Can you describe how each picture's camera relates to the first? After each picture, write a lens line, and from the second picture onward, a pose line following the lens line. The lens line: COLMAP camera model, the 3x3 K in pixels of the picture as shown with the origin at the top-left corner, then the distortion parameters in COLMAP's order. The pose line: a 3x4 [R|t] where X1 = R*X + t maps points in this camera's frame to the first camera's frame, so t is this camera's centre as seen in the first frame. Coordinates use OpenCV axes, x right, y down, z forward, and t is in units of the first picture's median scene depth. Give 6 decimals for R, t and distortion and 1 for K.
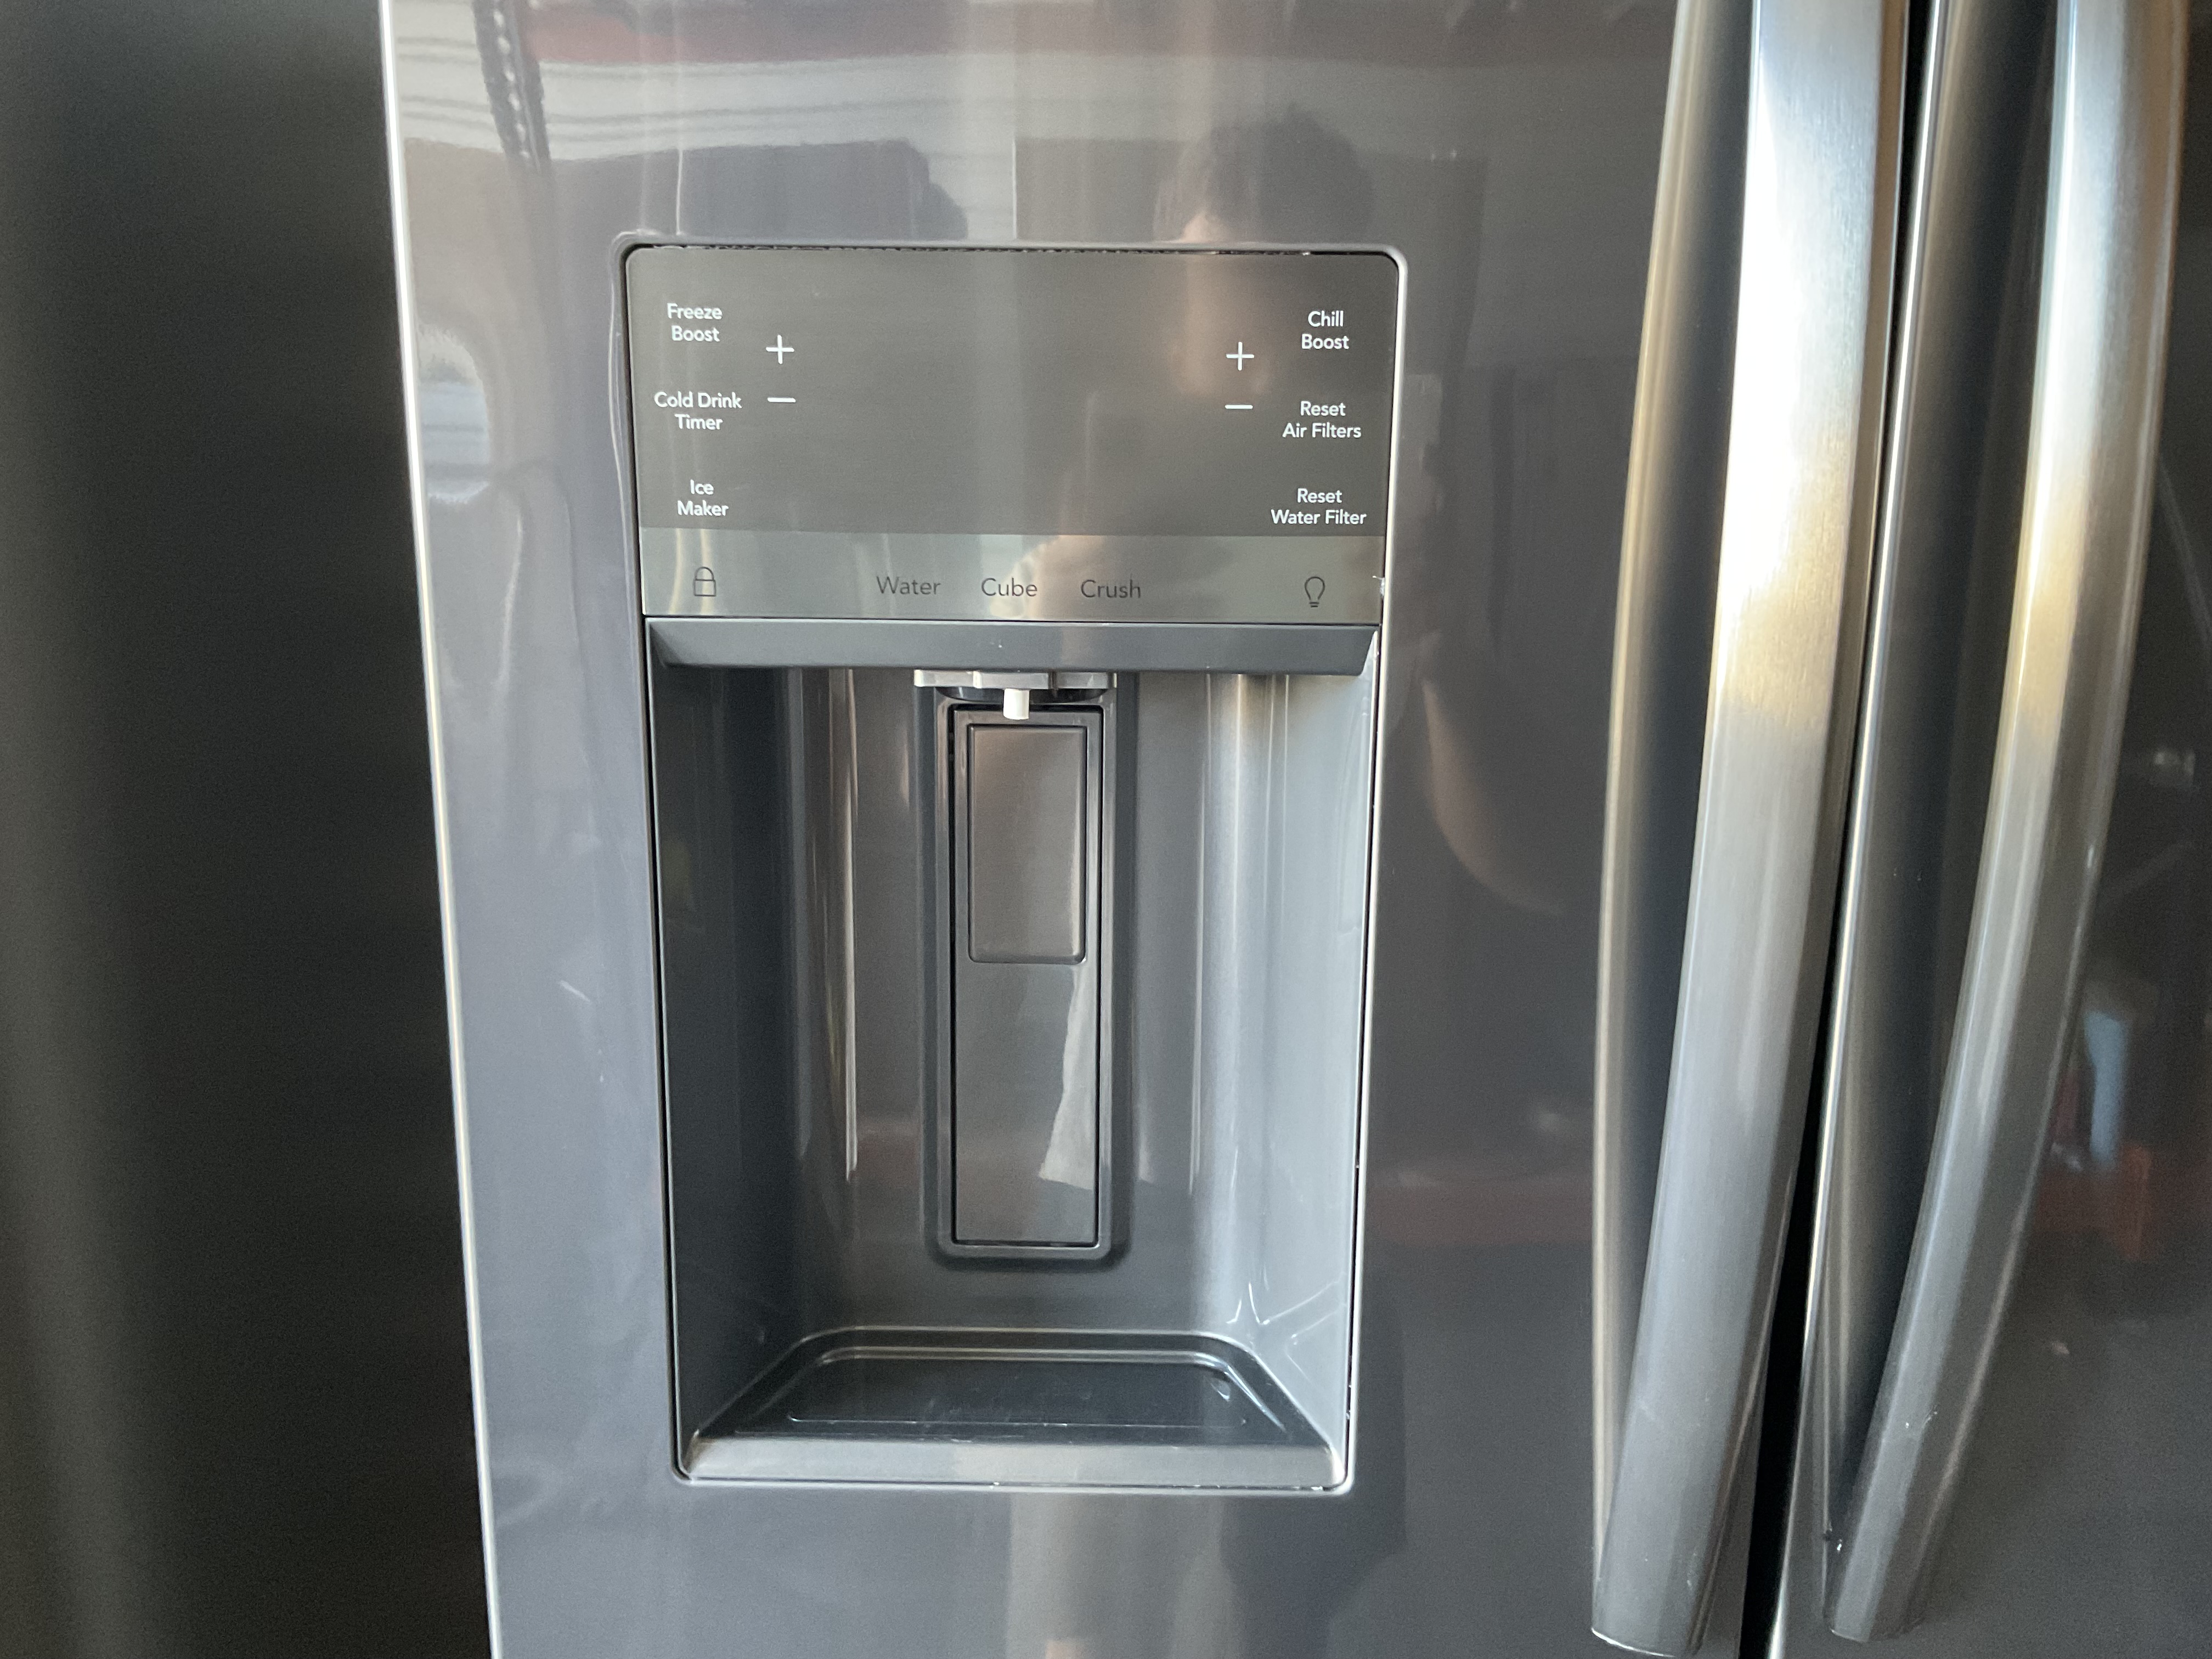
lens RADIAL K [[1834.2, 0, 1103.8], [0, 1834.2, 814.4], [0, 0, 1]] dist [0.129299, -0.278173]
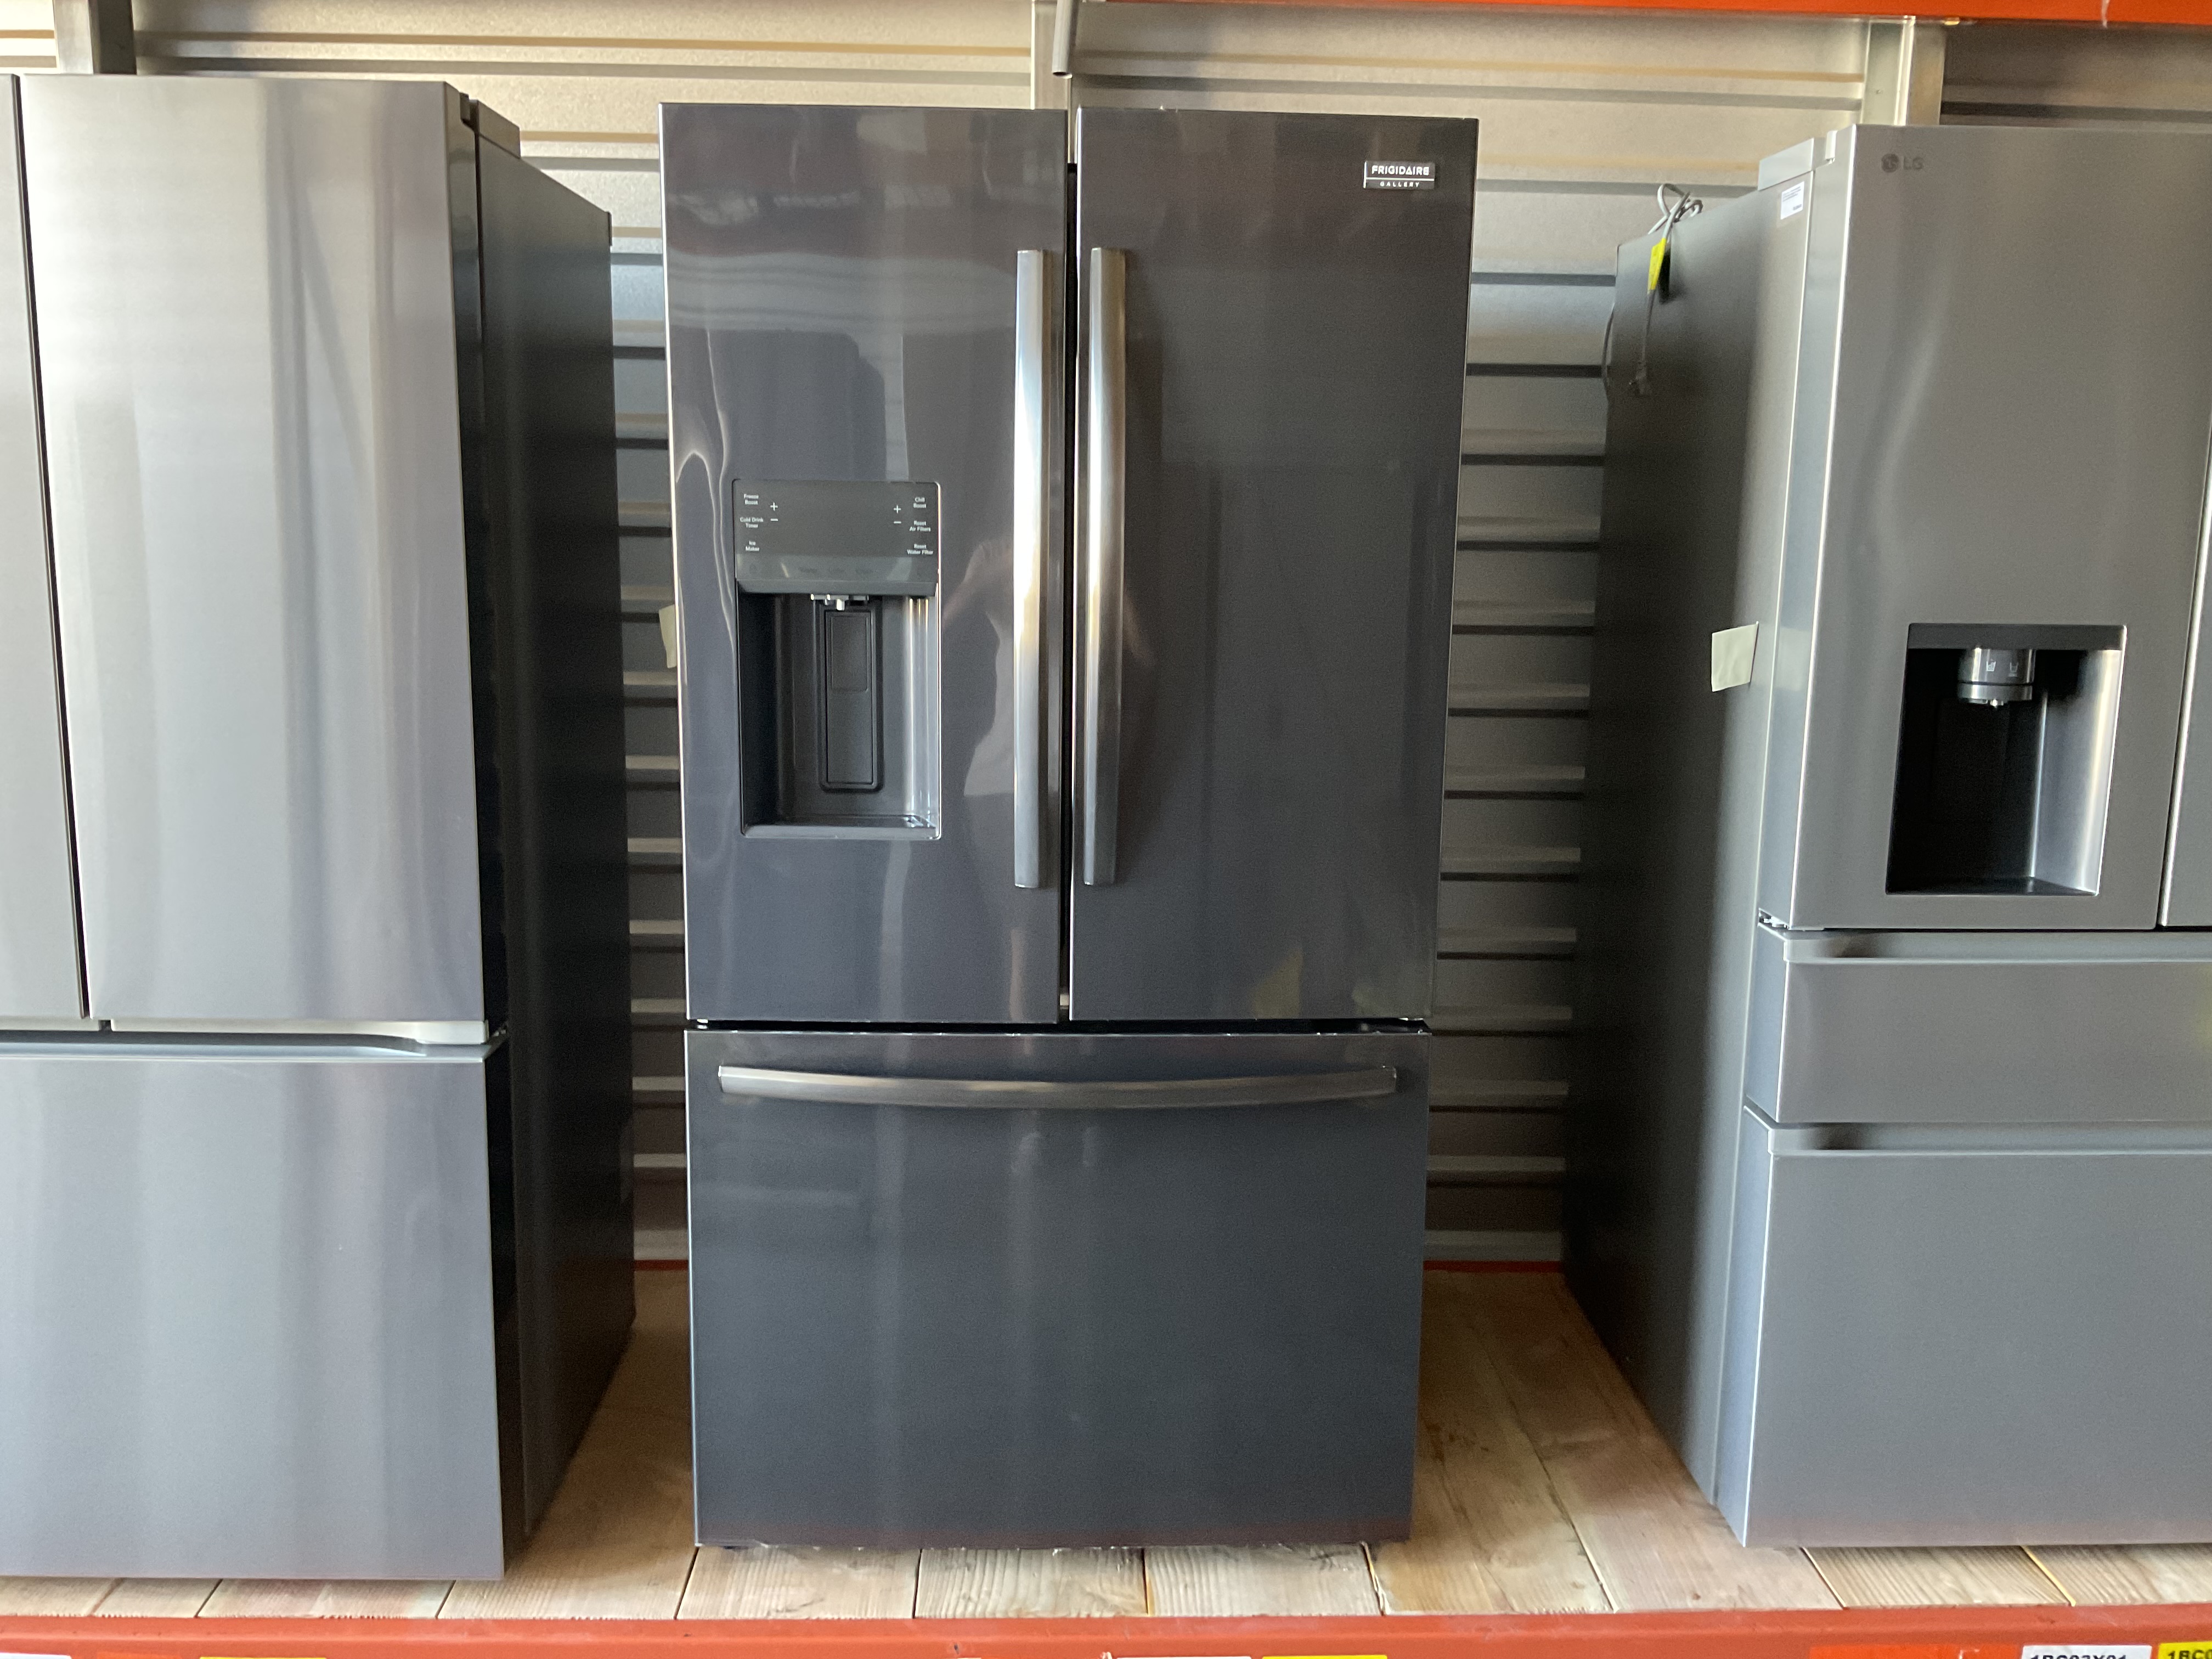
lens RADIAL K [[1913.5, 0, 1106.0], [0, 1913.5, 829.5], [0, 0, 1]] dist [-0.012002, -0.006379]
pose [[0.999958, 0.008343, 0.003757, 0.444858], [-0.008307, 0.999920, -0.009499, 0.395528], [-0.003836, 0.009468, 0.999948, -2.614881]]
